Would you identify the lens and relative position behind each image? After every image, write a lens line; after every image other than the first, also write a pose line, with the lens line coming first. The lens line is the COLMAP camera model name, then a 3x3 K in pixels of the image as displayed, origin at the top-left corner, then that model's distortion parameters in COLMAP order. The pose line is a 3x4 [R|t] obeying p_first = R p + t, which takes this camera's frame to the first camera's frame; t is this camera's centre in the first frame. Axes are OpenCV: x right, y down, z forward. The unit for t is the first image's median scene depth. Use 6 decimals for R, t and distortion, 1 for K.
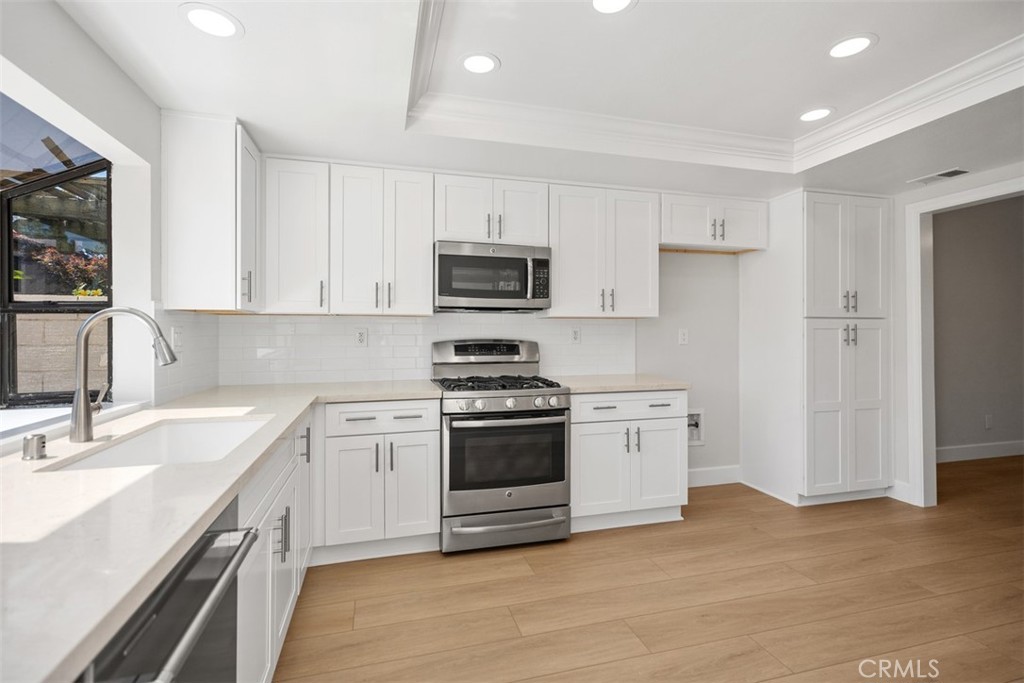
lens RADIAL K [[461.0, 0, 512.0], [0, 461.0, 341.0], [0, 0, 1]] dist [0.005310, 0.000947]
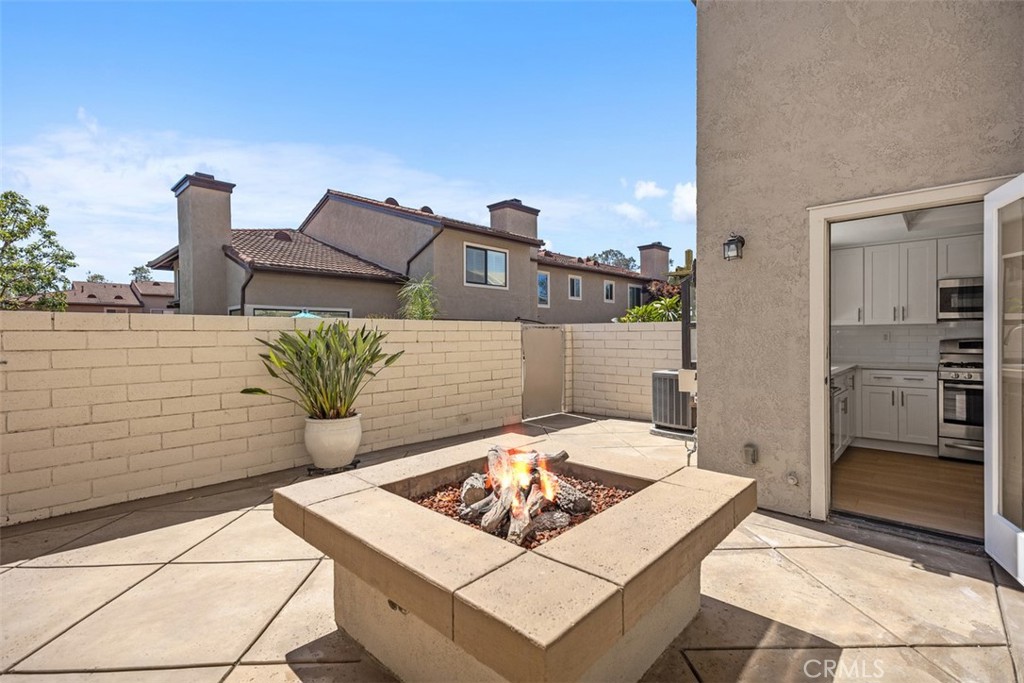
lens RADIAL K [[461.0, 0, 506.2], [0, 461.0, 334.2], [0, 0, 1]] dist [0.005310, 0.000947]
pose [[0.493767, -0.012214, -0.869508, 0.543167], [-0.006962, 0.999814, -0.017998, 0.025645], [0.869566, 0.014940, 0.493590, -1.249701]]
